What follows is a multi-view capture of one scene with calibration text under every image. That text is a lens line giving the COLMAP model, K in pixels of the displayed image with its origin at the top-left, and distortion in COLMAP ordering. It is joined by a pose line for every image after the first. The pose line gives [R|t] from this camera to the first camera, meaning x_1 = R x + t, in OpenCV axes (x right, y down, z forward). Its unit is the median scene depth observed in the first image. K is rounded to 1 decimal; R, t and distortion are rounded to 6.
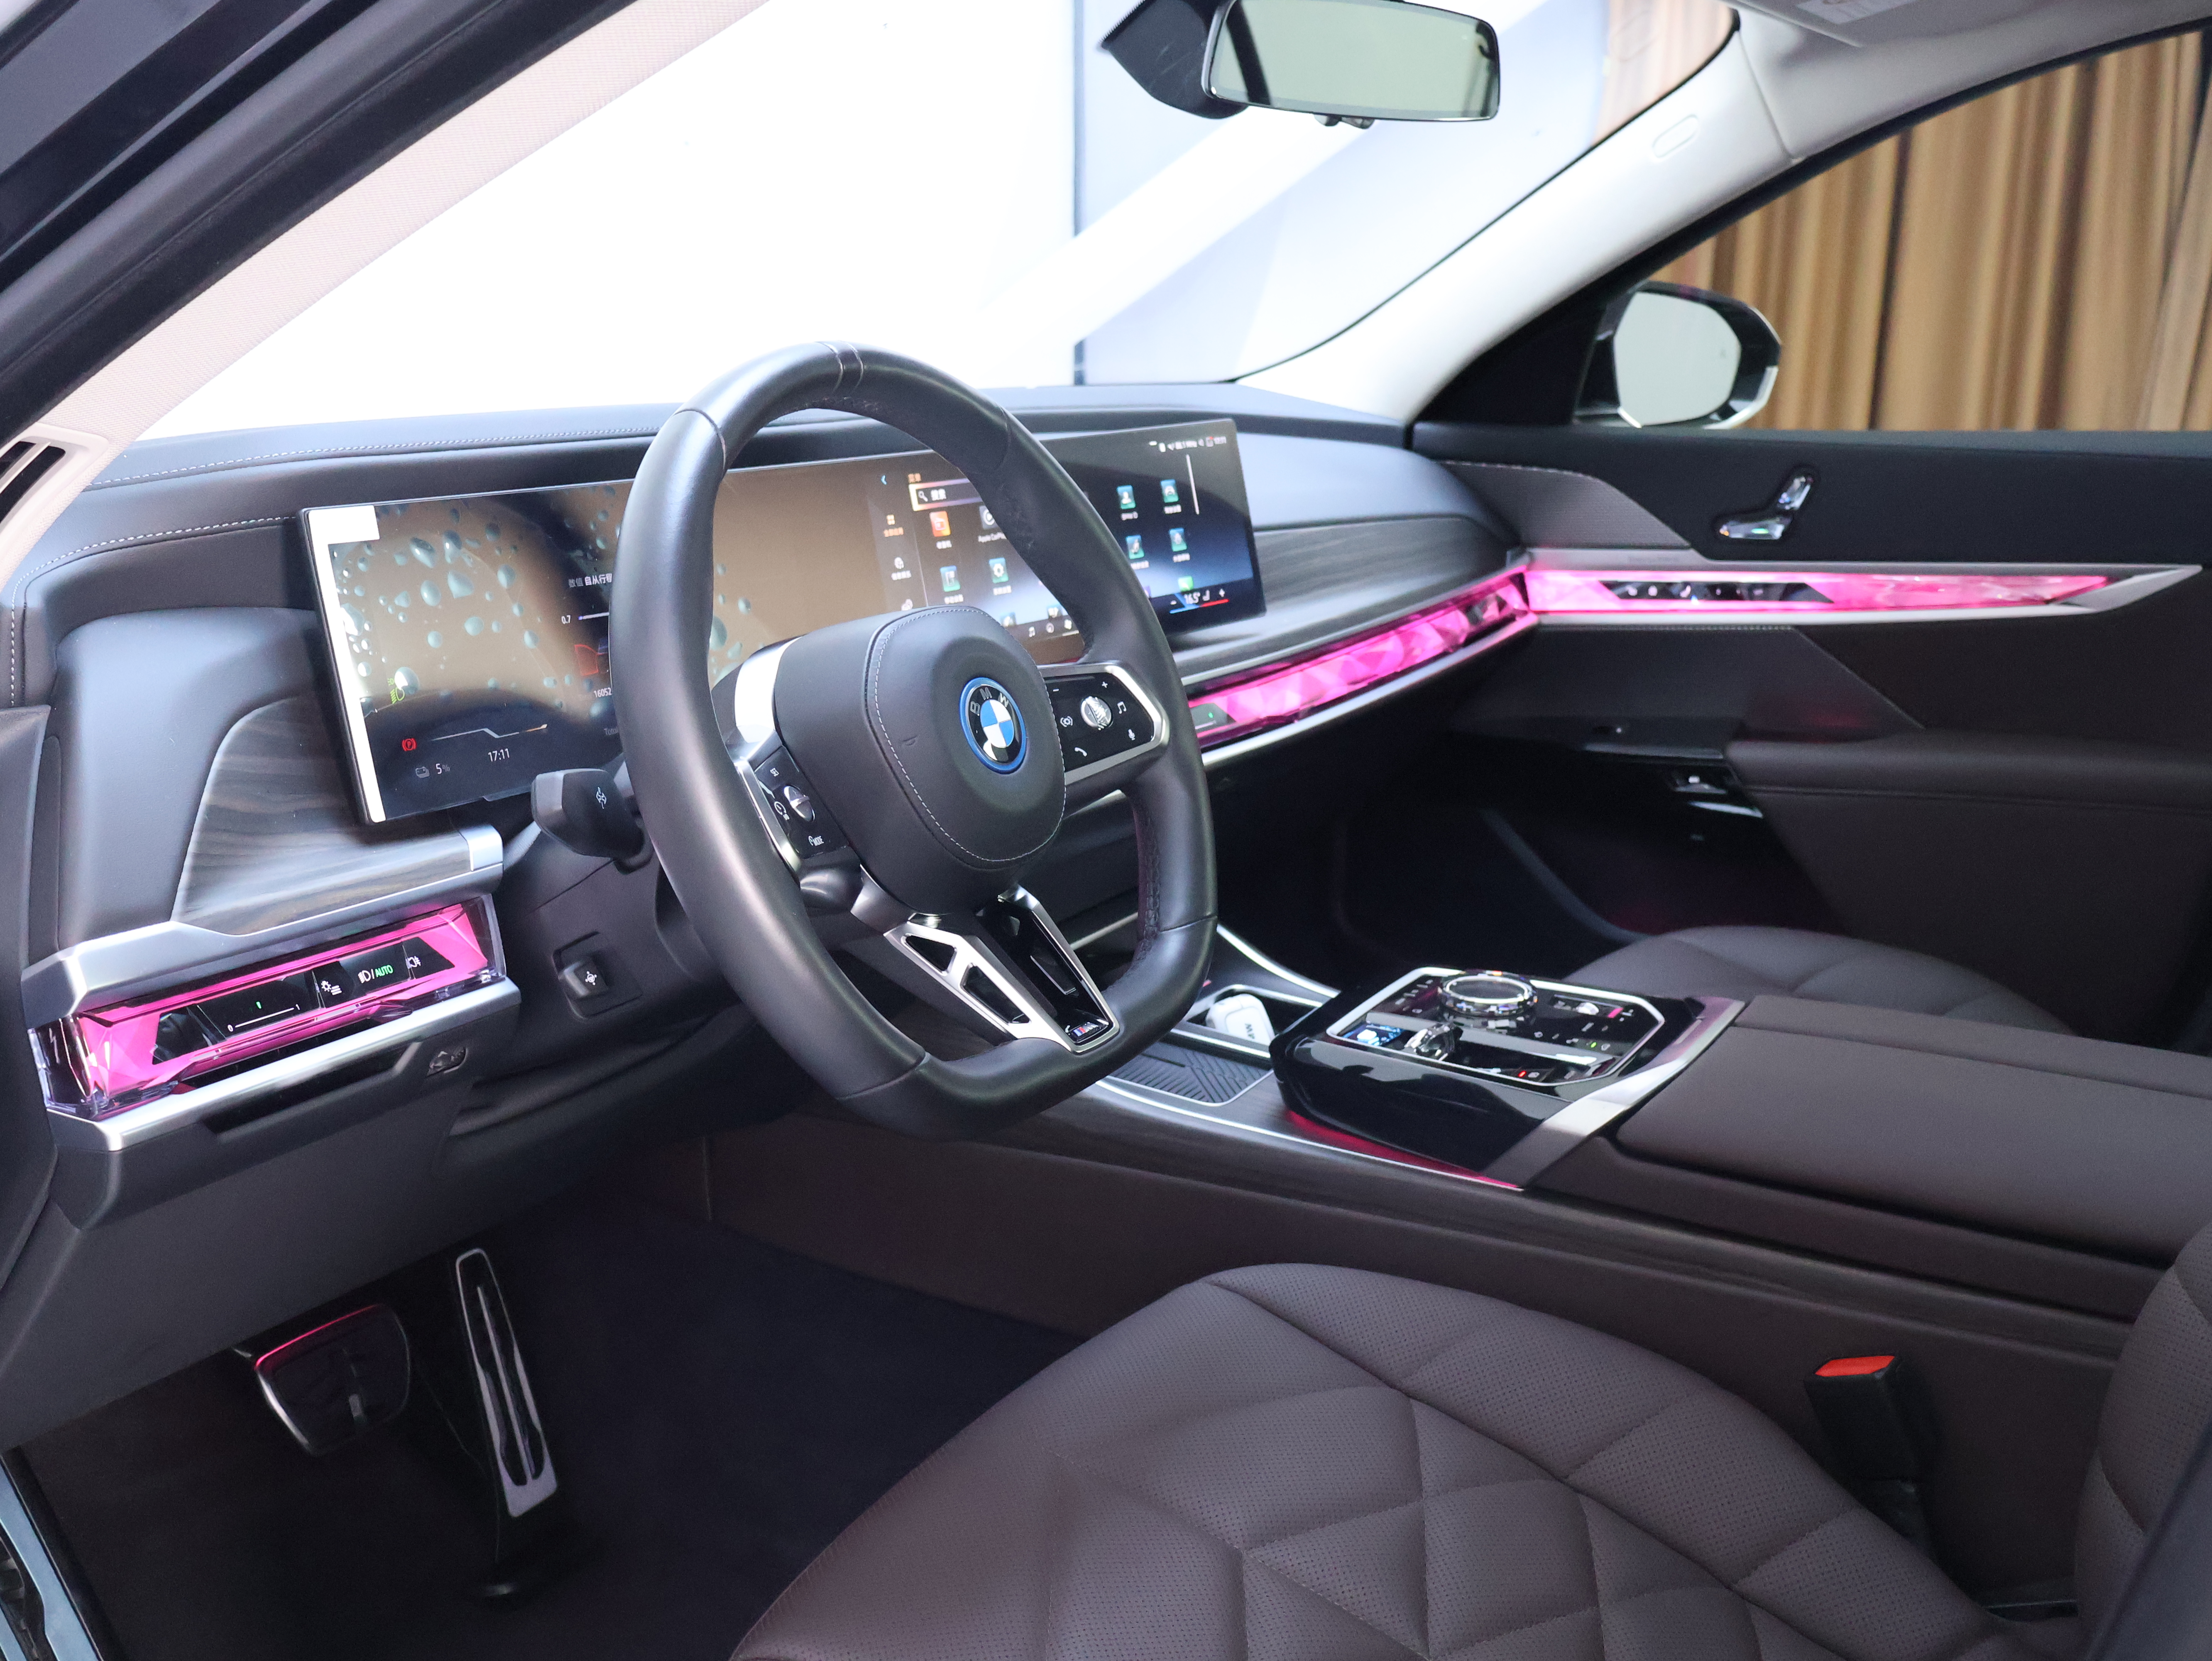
lens RADIAL K [[2083.5, 0, 1124.1], [0, 2083.5, 806.7], [0, 0, 1]] dist [-0.007105, 0.000000]
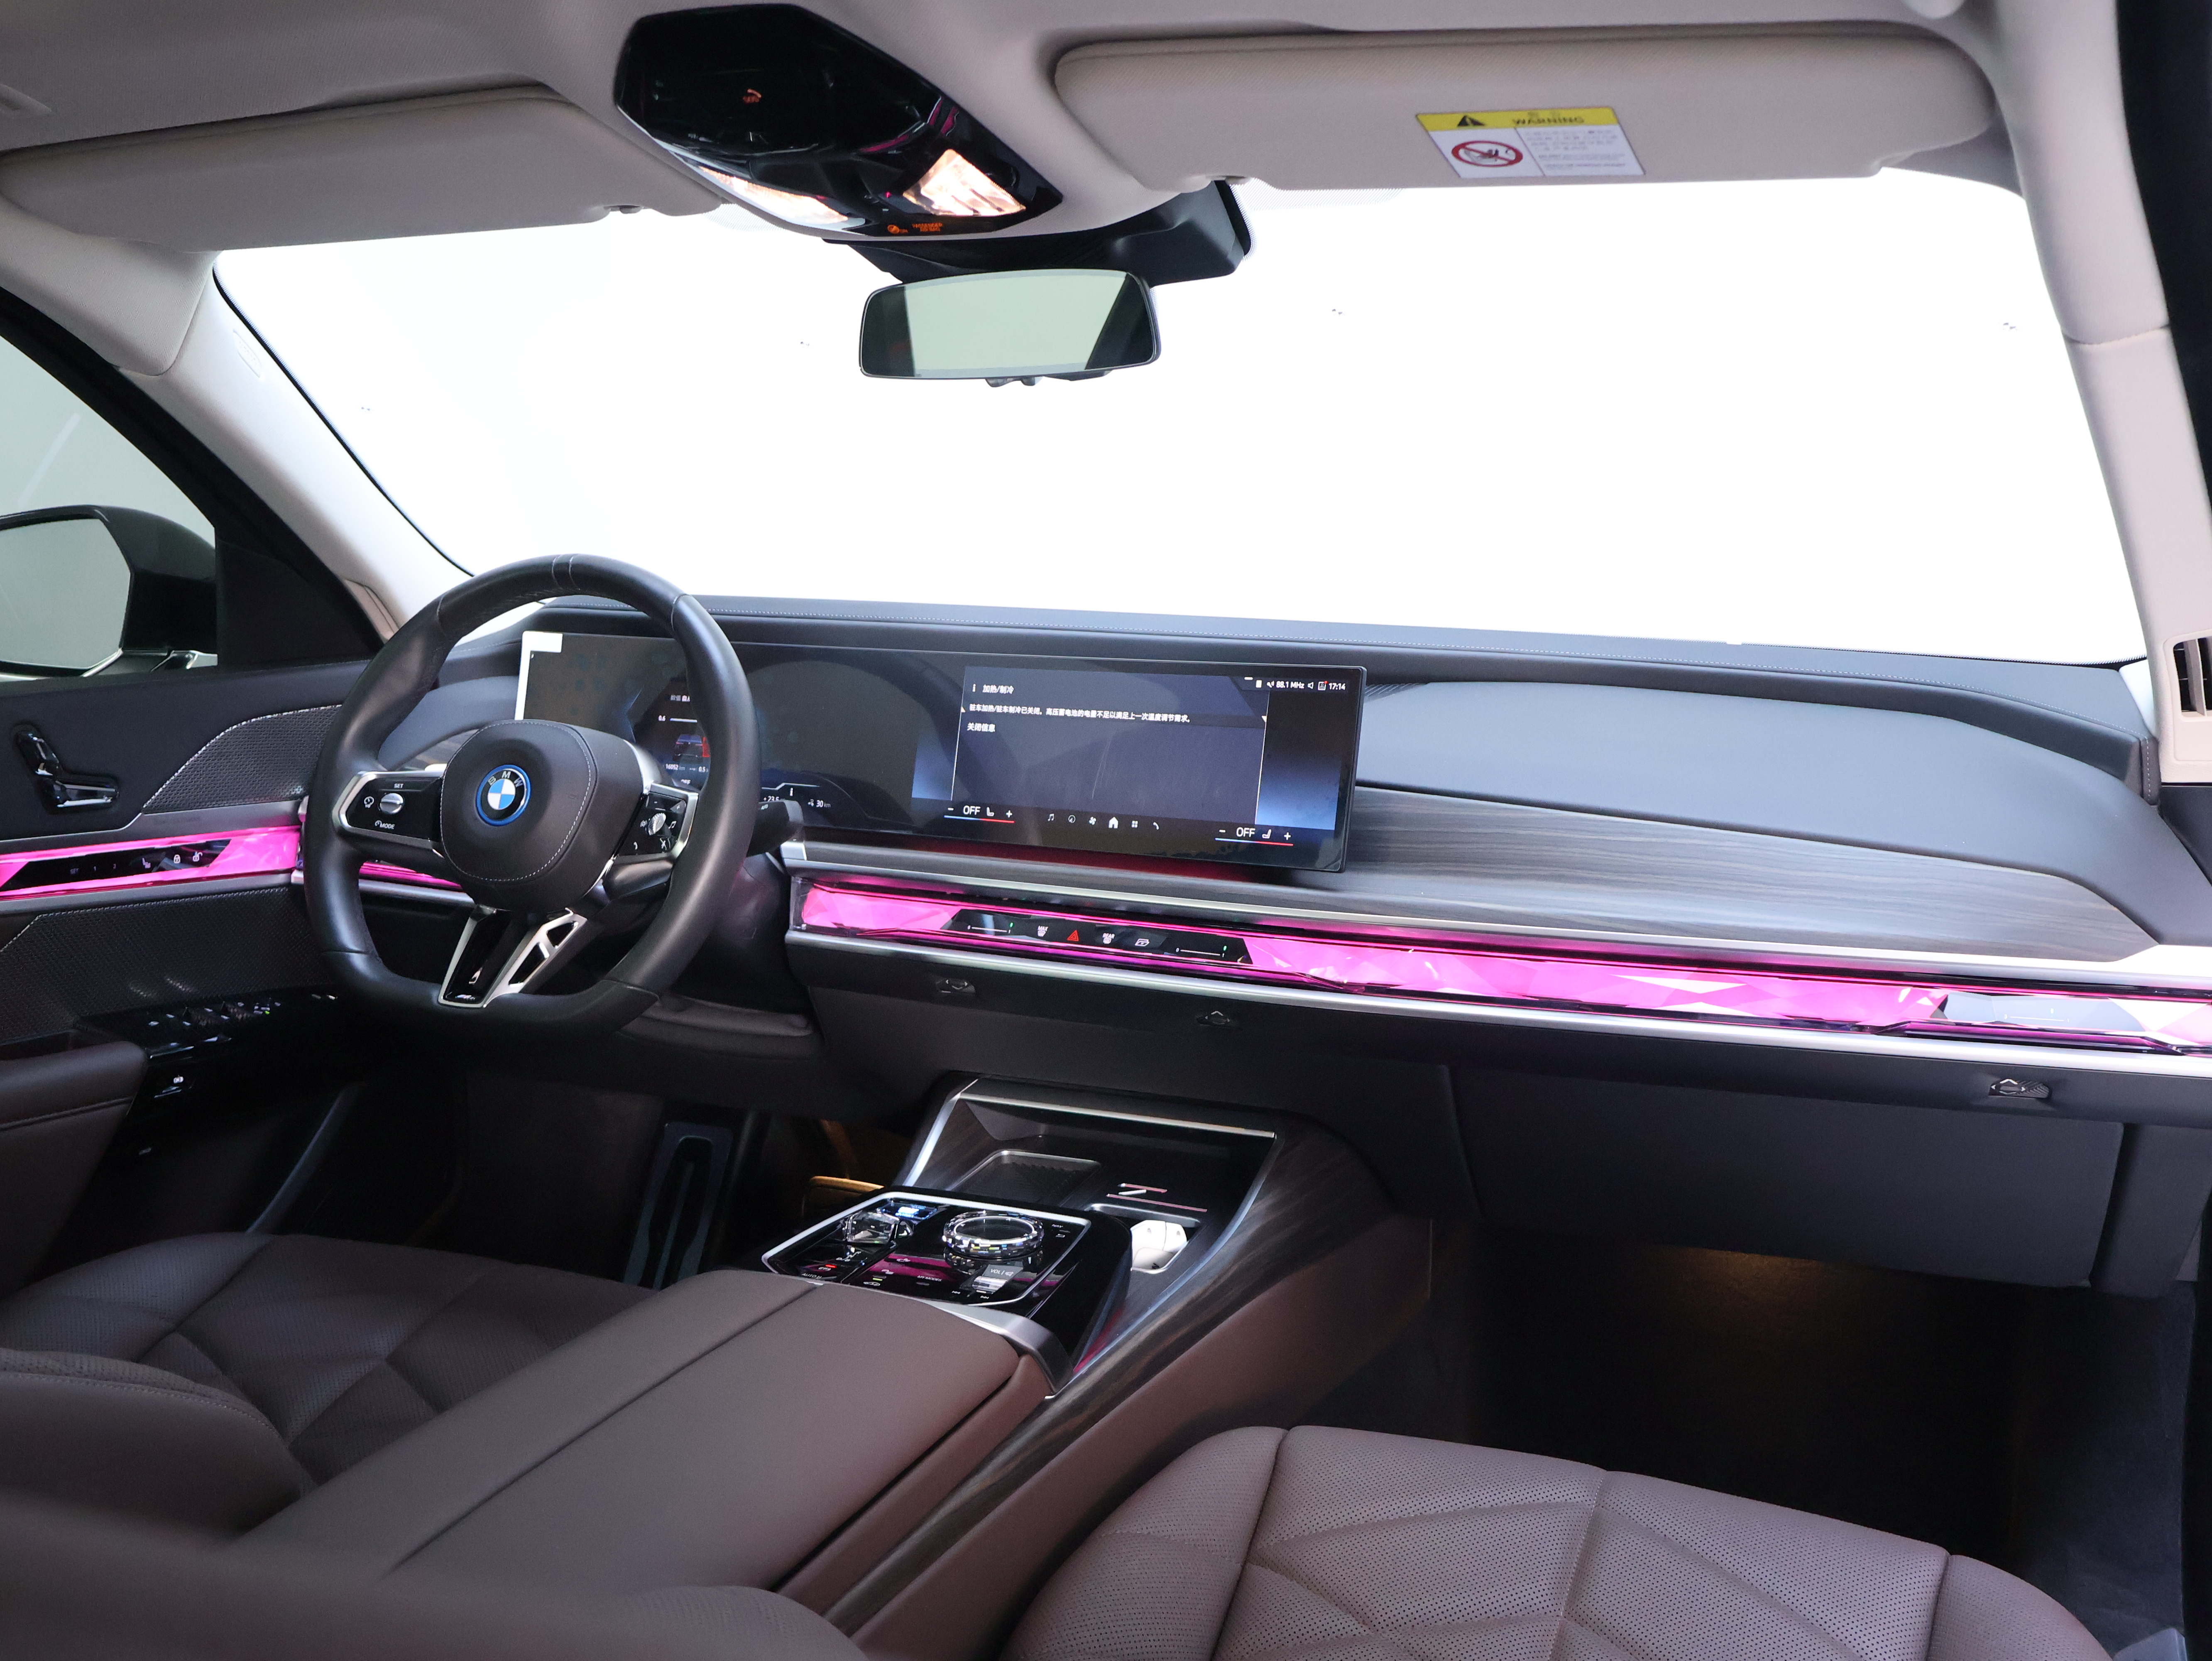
lens RADIAL K [[2083.5, 0, 1104.1], [0, 2083.5, 831.1], [0, 0, 1]] dist [-0.007105, 0.000000]
pose [[0.167574, 0.154972, -0.973603, 1.101741], [-0.250170, 0.961927, 0.110054, -0.212826], [0.953590, 0.225124, 0.199964, 0.798940]]
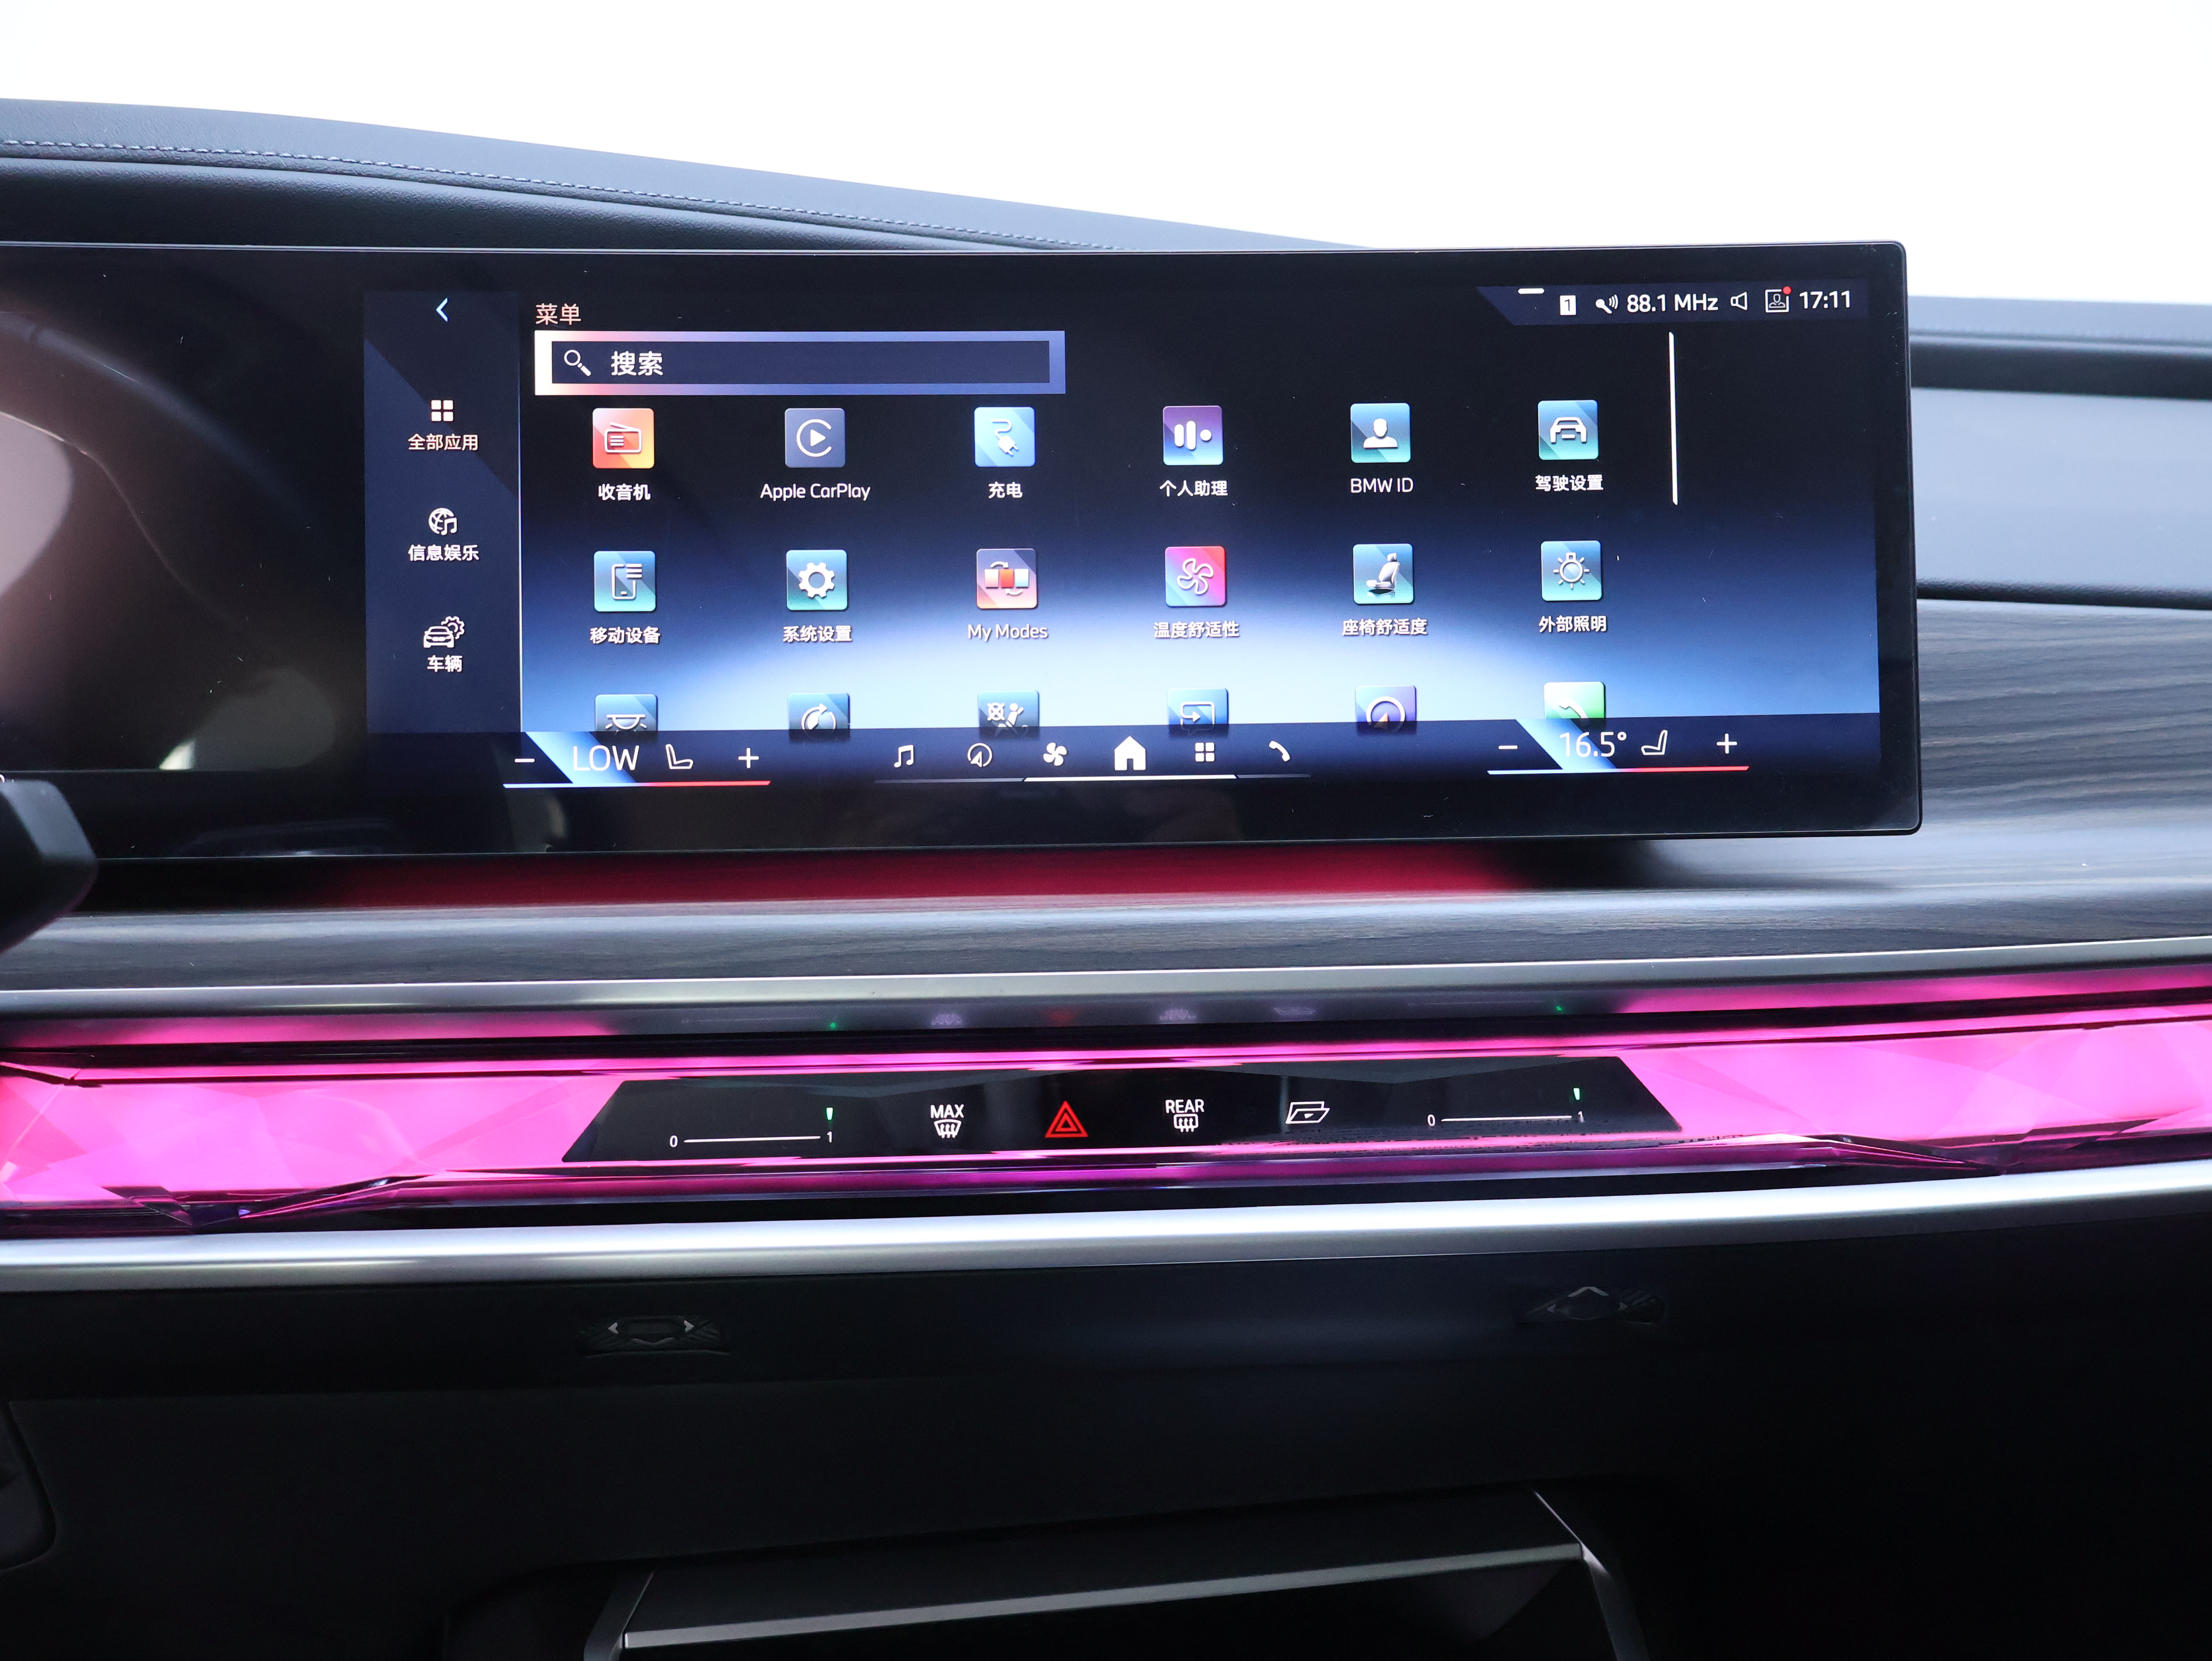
lens RADIAL K [[2083.5, 0, 1108.3], [0, 2083.5, 848.3], [0, 0, 1]] dist [-0.007105, 0.000000]
pose [[0.667471, 0.144789, -0.730423, 0.253759], [-0.187522, 0.981984, 0.023295, -0.083337], [0.720637, 0.121421, 0.682597, 0.777461]]
